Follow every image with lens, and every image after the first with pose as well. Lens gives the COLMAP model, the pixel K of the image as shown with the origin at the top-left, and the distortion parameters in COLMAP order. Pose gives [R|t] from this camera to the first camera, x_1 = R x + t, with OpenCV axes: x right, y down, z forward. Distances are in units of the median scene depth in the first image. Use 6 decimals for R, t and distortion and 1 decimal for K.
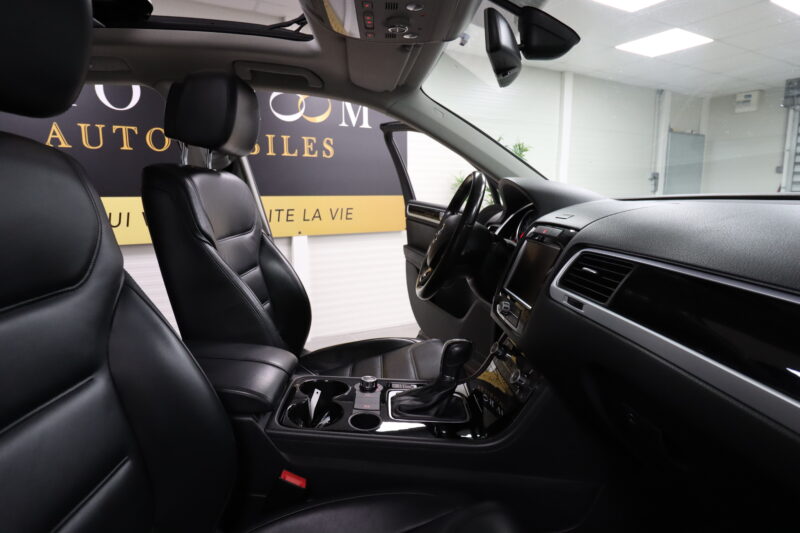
lens RADIAL K [[459.4, 0, 410.0], [0, 459.4, 253.4], [0, 0, 1]] dist [-0.001662, -0.000069]
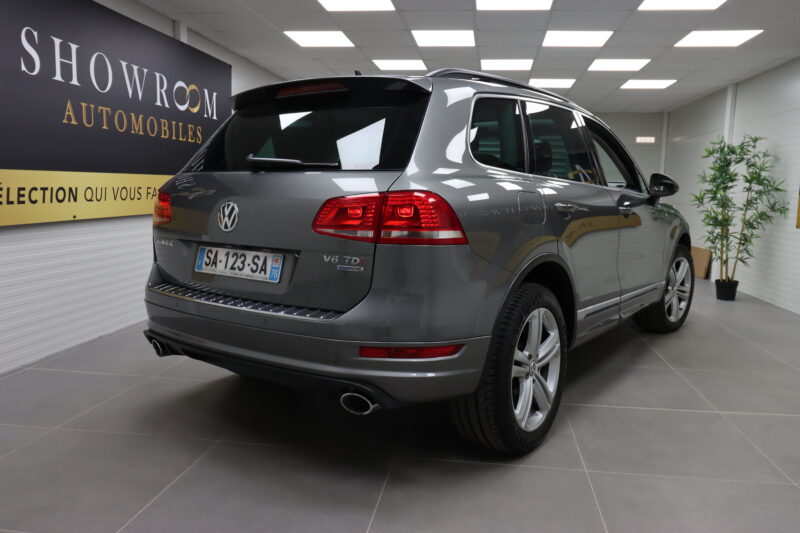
lens RADIAL K [[597.2, 0, 400.9], [0, 597.2, 249.1], [0, 0, 1]] dist [-0.000499, 0.005300]
pose [[0.622697, -0.066255, 0.779653, -1.382444], [0.075258, 0.996860, 0.024606, 0.077211], [-0.778836, 0.043353, 0.625728, -0.431105]]
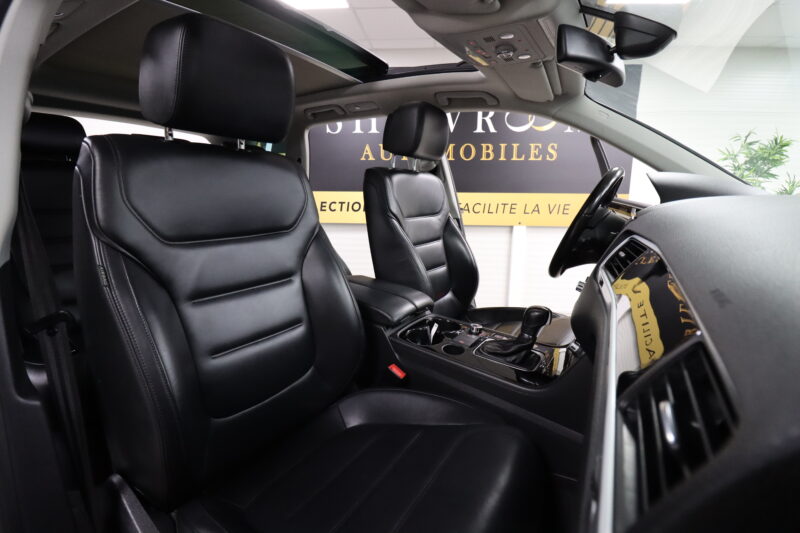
lens RADIAL K [[371.8, 0, 399.1], [0, 371.8, 258.0], [0, 0, 1]] dist [0.001422, -0.016161]
pose [[0.818242, 0.110024, -0.564246, 0.087182], [-0.084428, 0.993871, 0.071364, 0.005253], [0.568640, -0.010755, 0.822516, -0.003797]]
